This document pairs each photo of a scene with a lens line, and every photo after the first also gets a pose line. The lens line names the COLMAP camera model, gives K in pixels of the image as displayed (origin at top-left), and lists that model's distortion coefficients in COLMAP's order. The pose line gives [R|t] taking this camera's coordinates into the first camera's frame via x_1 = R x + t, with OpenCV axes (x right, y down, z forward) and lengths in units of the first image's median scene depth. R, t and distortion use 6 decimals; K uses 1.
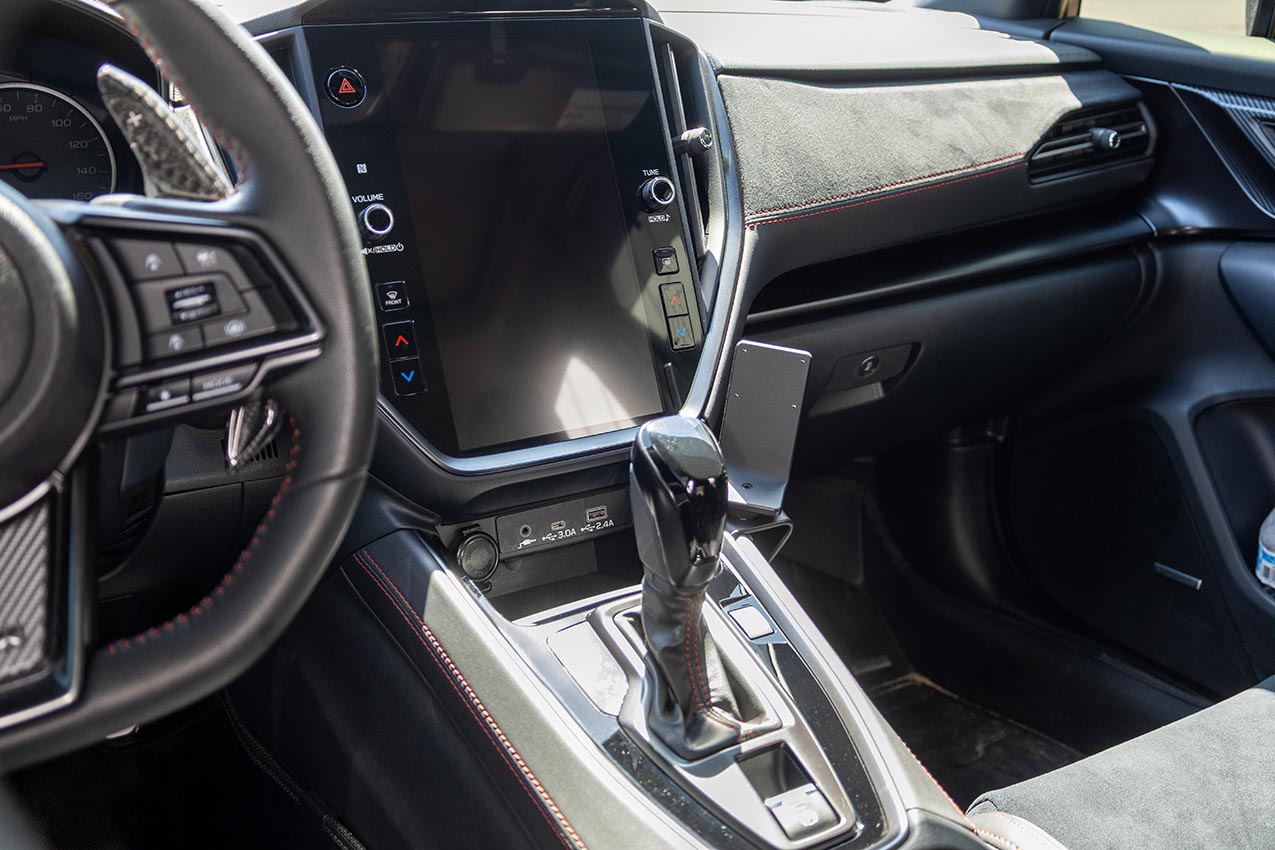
lens RADIAL K [[1318.6, 0, 637.5], [0, 1318.6, 425.0], [0, 0, 1]] dist [-0.004003, 0.015629]
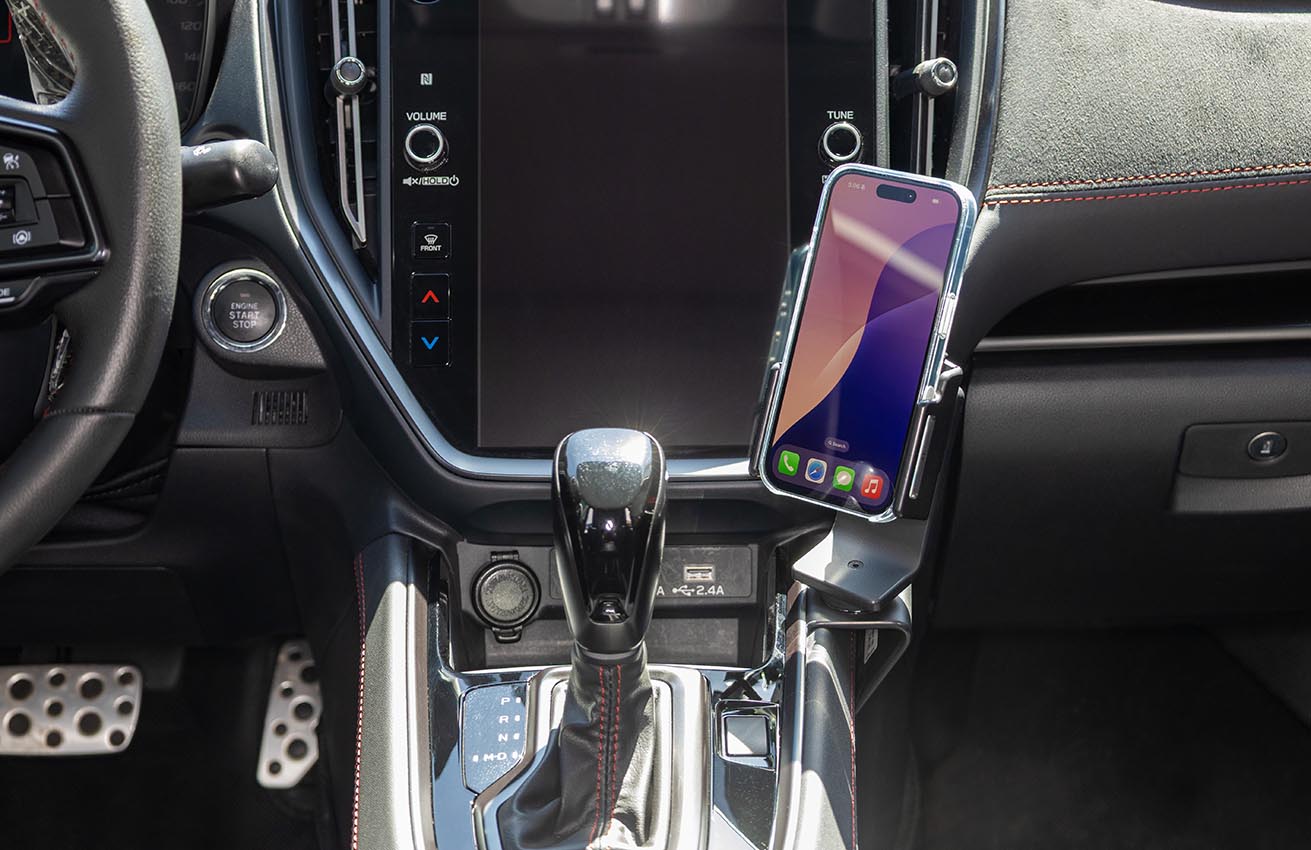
lens RADIAL K [[2373.1, 0, 695.7], [0, 2373.1, 415.2], [0, 0, 1]] dist [0.016853, 0.077283]
pose [[0.871810, 0.141928, -0.468833, 0.605454], [-0.163323, 0.986560, -0.005046, -0.012337], [0.461815, 0.080971, 0.883273, -0.170185]]
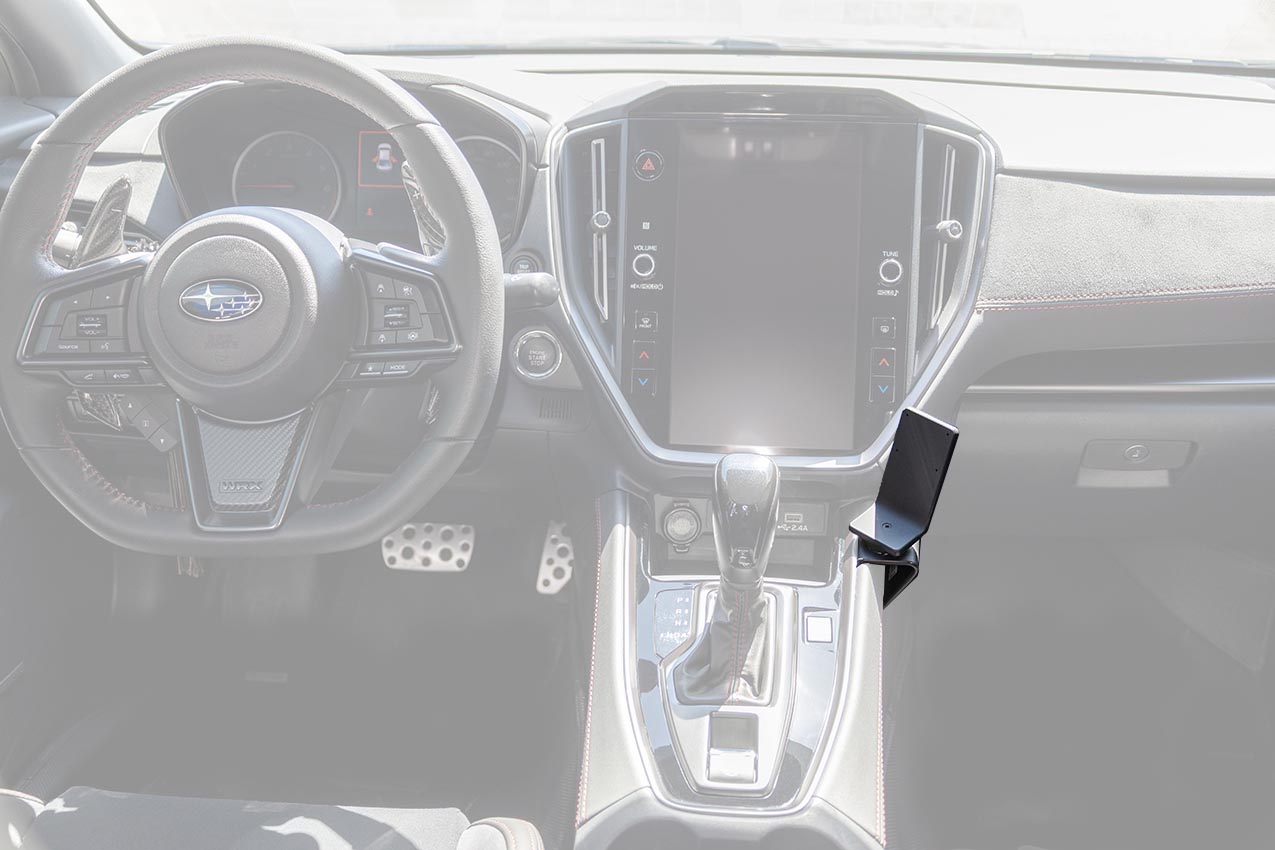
lens RADIAL K [[1313.9, 0, 648.6], [0, 1313.9, 427.1], [0, 0, 1]] dist [0.009316, -0.008750]
pose [[0.815306, 0.216620, -0.536984, 0.540765], [-0.196547, 0.975858, 0.095243, -0.115258], [0.544651, 0.027890, 0.838199, -0.126065]]
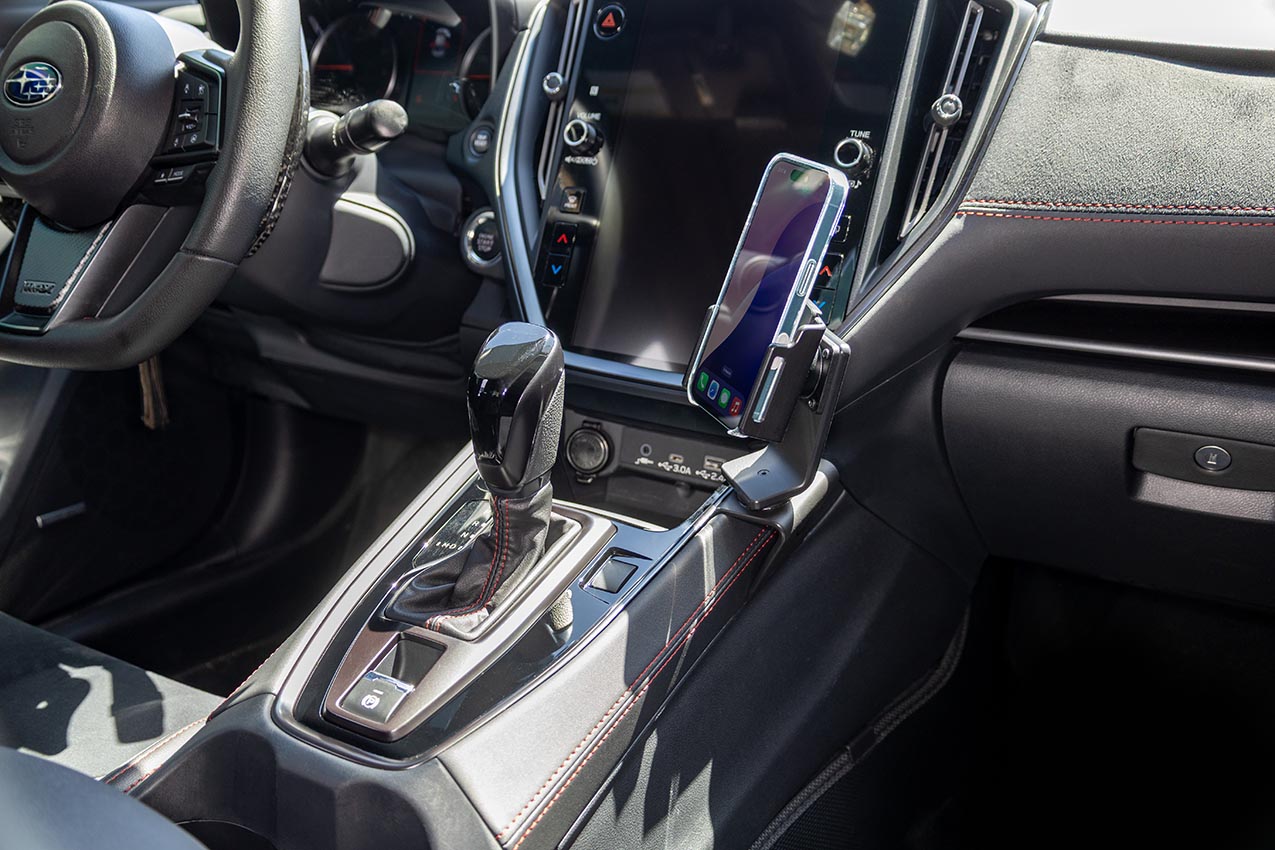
lens RADIAL K [[1222.6, 0, 637.5], [0, 1222.6, 425.0], [0, 0, 1]] dist [0.004165, 0.024468]
pose [[0.489323, 0.286550, -0.823682, 0.741191], [-0.307956, 0.940408, 0.144211, -0.080772], [0.815920, 0.183092, 0.548408, 0.471200]]
